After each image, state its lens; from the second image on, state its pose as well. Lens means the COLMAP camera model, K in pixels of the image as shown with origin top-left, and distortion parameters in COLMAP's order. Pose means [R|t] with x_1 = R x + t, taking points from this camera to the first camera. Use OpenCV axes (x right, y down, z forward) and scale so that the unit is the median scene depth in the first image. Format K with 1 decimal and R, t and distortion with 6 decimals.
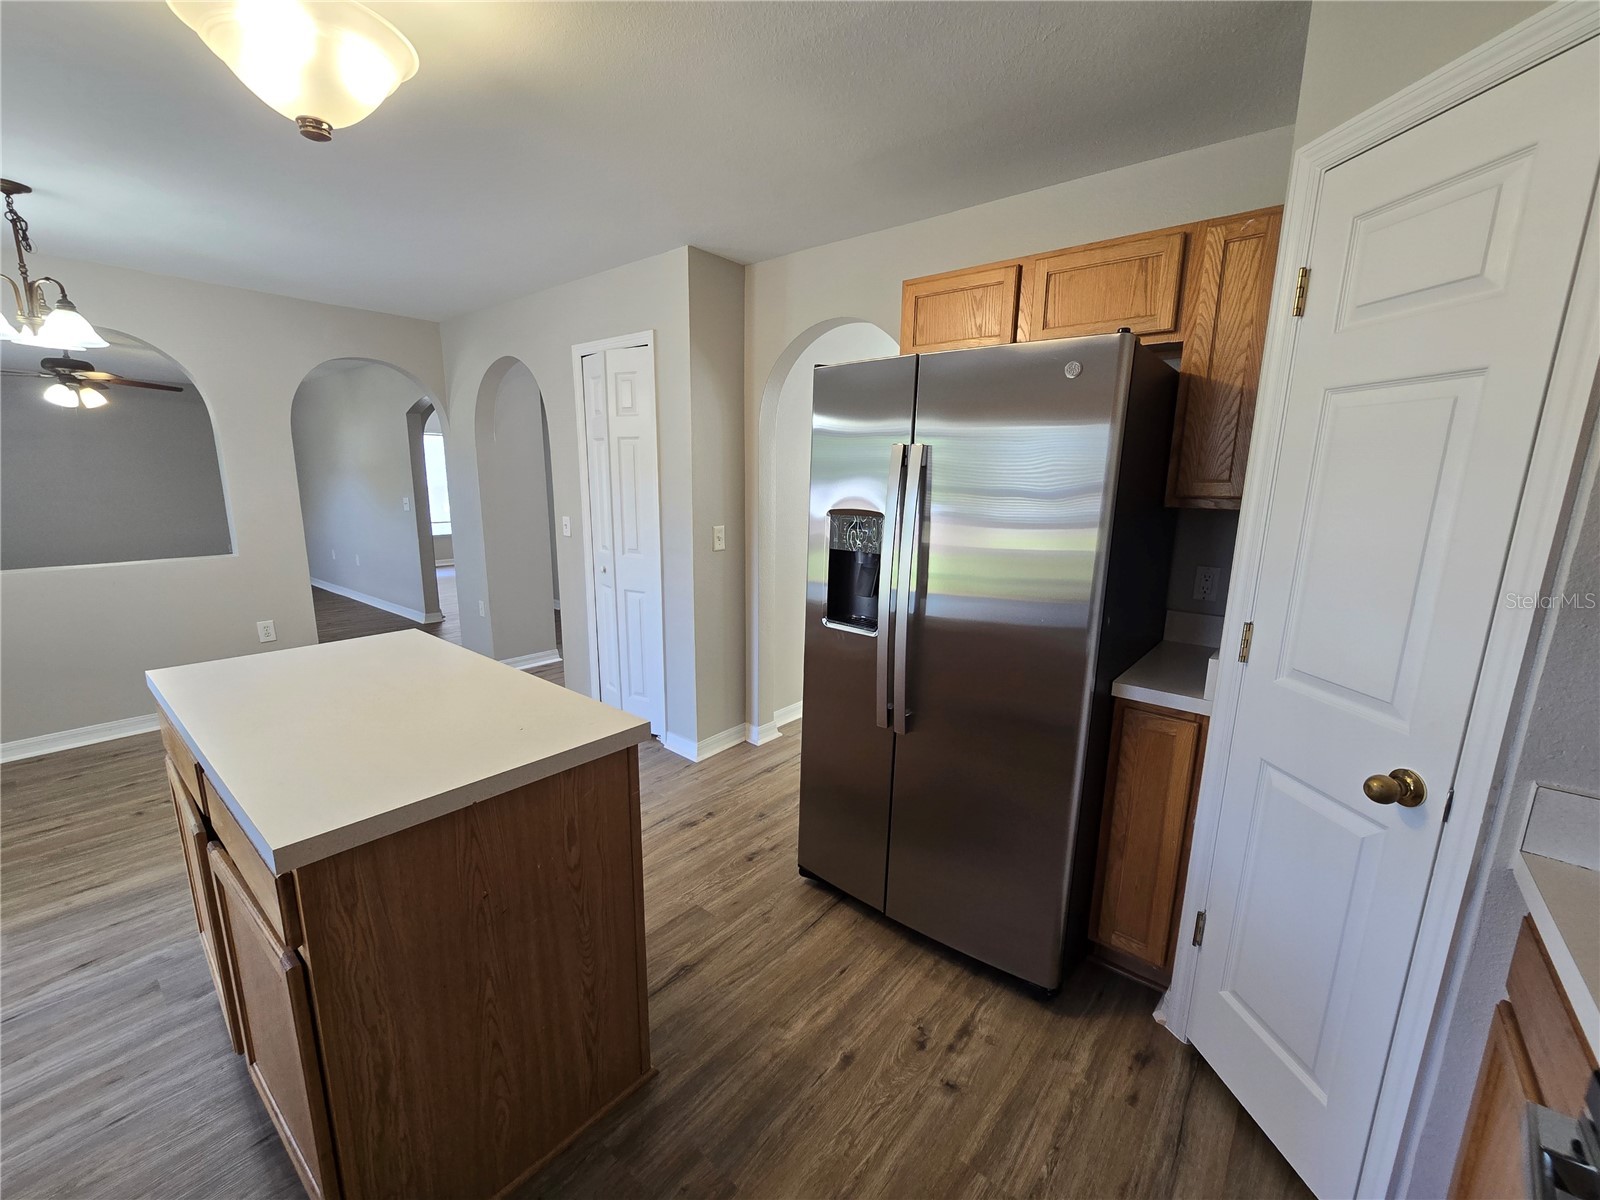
lens RADIAL K [[657.8, 0, 797.6], [0, 657.8, 607.1], [0, 0, 1]] dist [-0.004970, 0.001502]
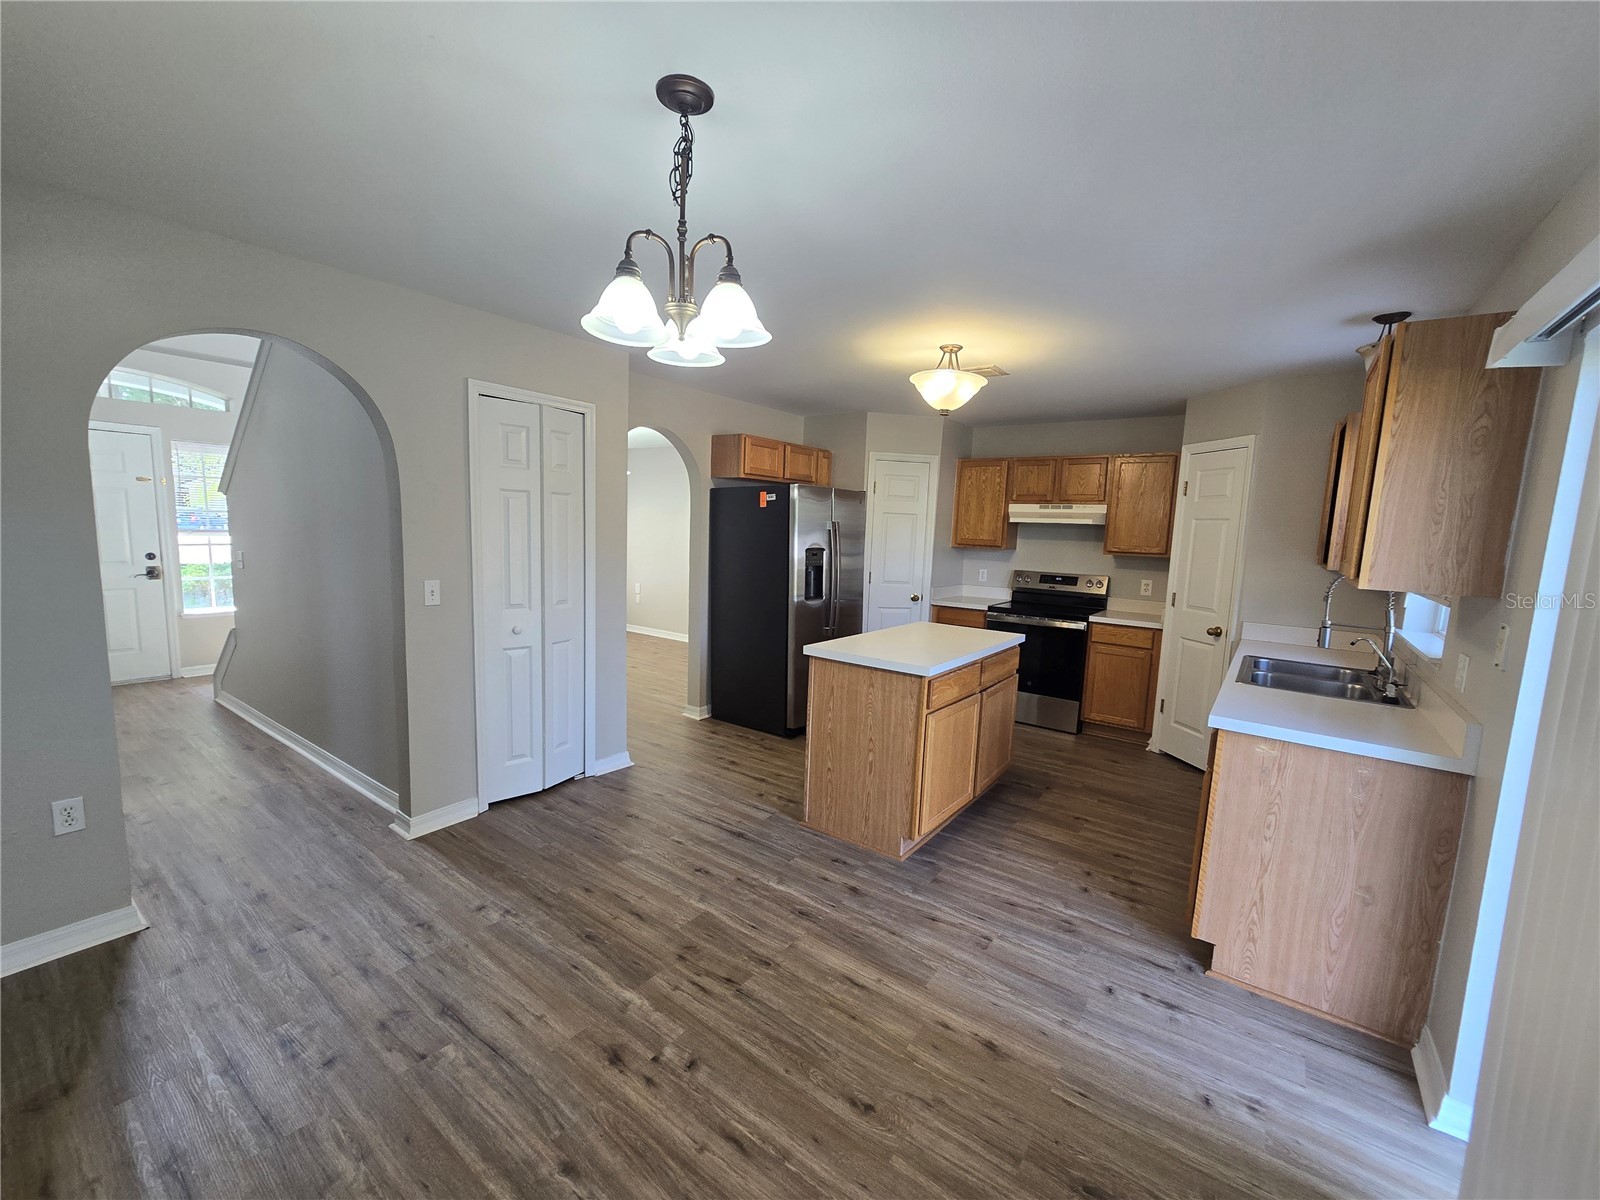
lens RADIAL K [[657.8, 0, 794.5], [0, 657.8, 609.9], [0, 0, 1]] dist [-0.004970, 0.001502]
pose [[-0.052492, -0.142264, 0.988436, -1.881786], [0.162347, 0.975417, 0.149012, -0.246946], [-0.985337, 0.168291, -0.028105, 0.993188]]
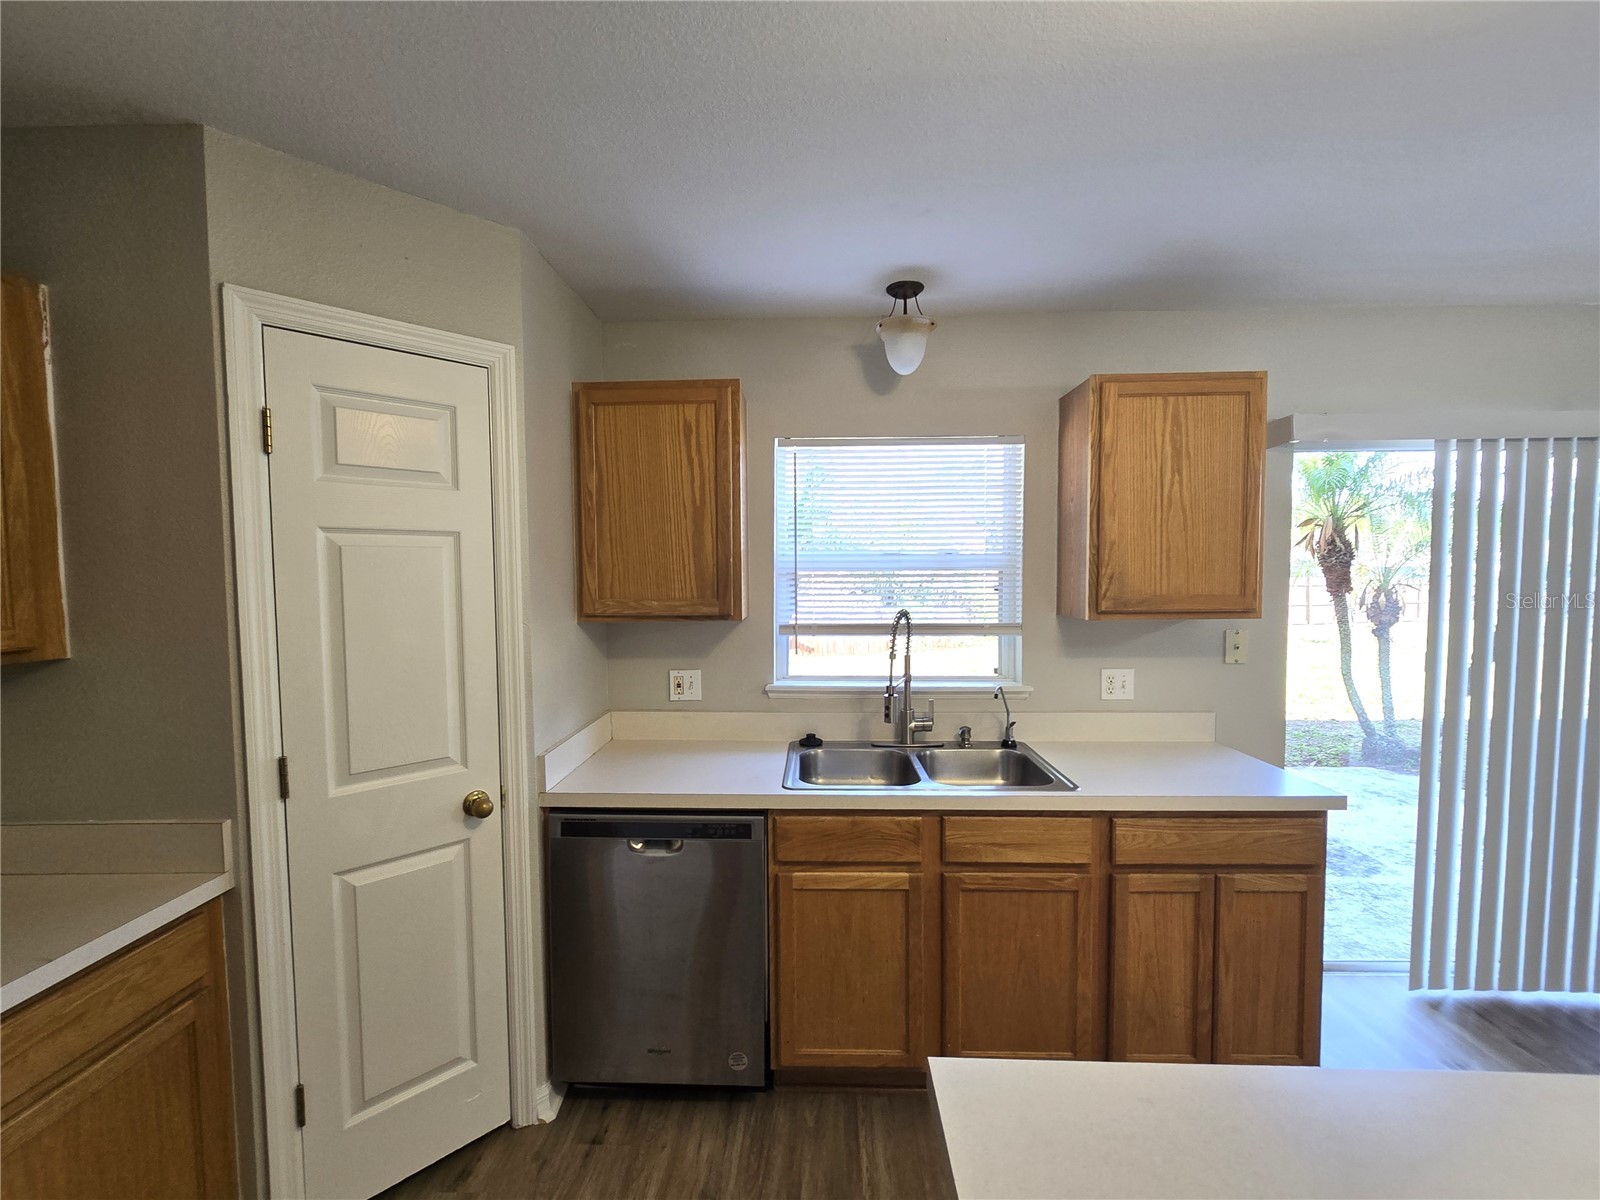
lens RADIAL K [[657.8, 0, 792.4], [0, 657.8, 613.2], [0, 0, 1]] dist [-0.004970, 0.001502]
pose [[-0.794602, 0.028717, -0.606452, -0.062918], [-0.122464, 0.970768, 0.206426, -0.143881], [0.594652, 0.238295, -0.767857, 0.556831]]
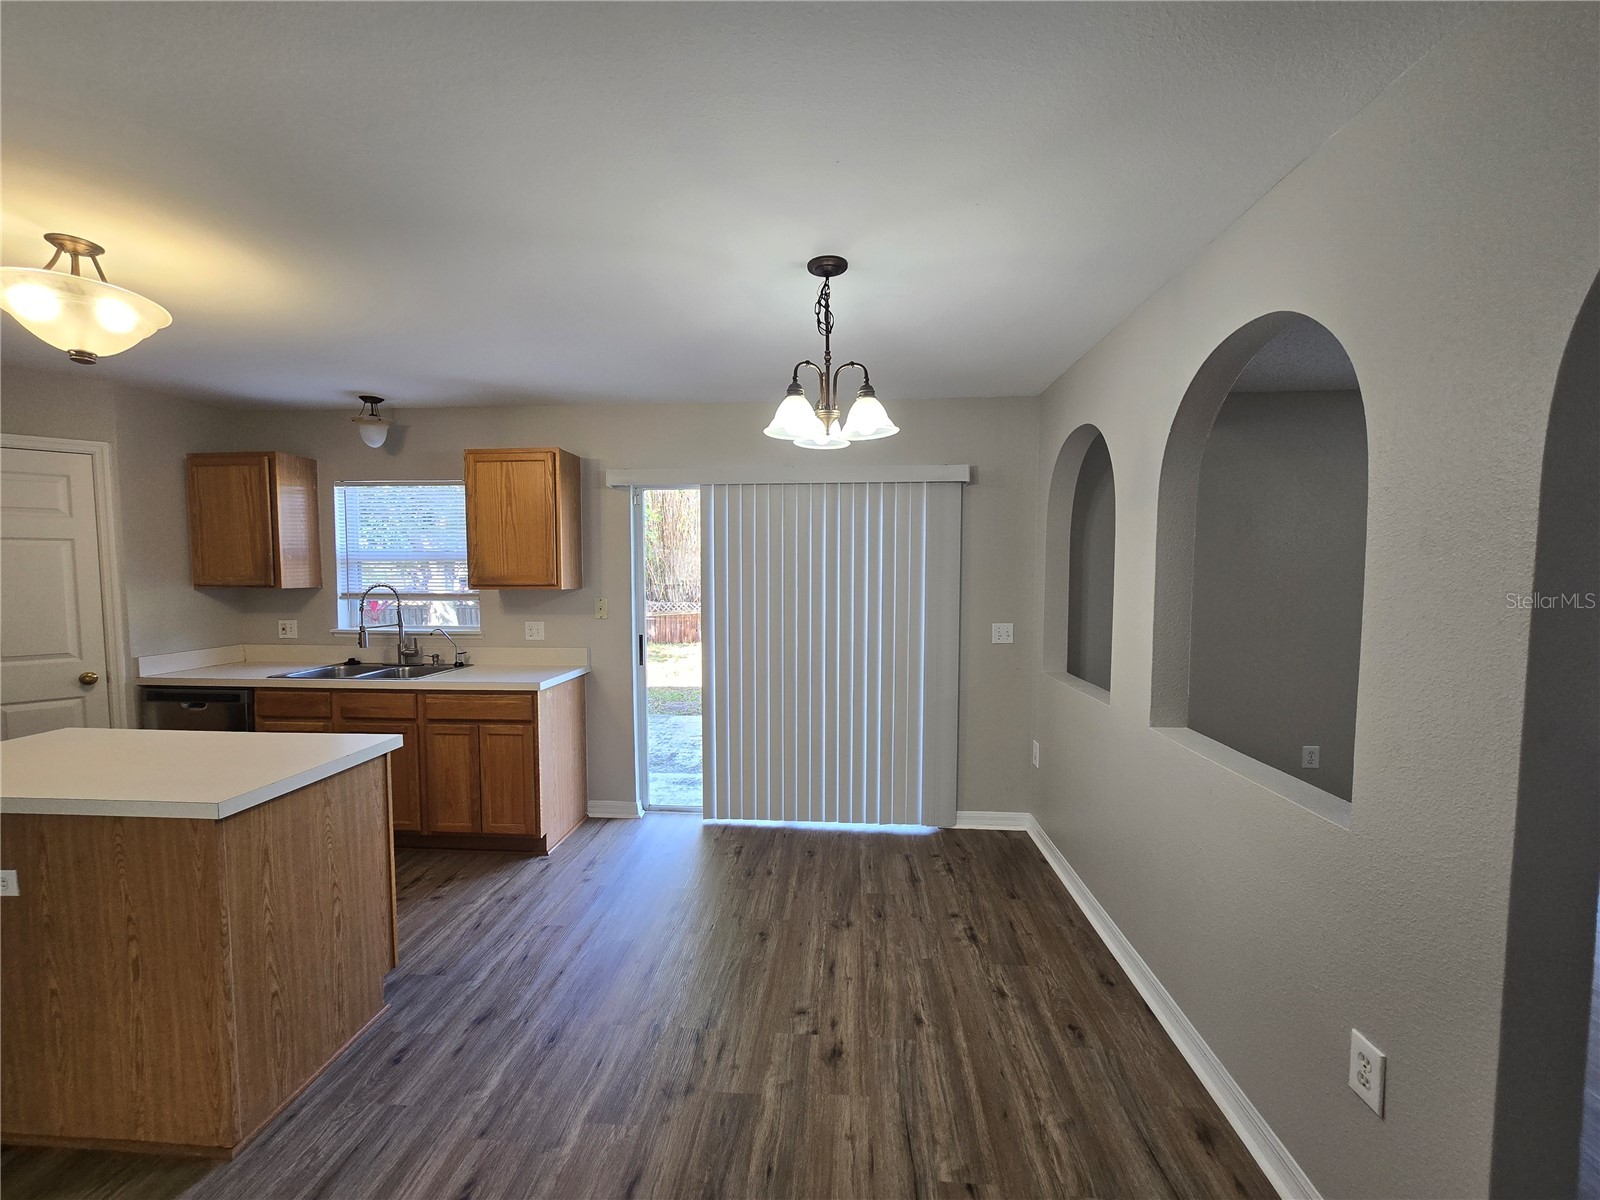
lens RADIAL K [[657.8, 0, 794.3], [0, 657.8, 607.9], [0, 0, 1]] dist [-0.004970, 0.001502]
pose [[-0.817577, 0.023920, -0.575323, -0.653531], [-0.123924, 0.968415, 0.216369, -0.387254], [0.562327, 0.248195, -0.788789, 1.770765]]
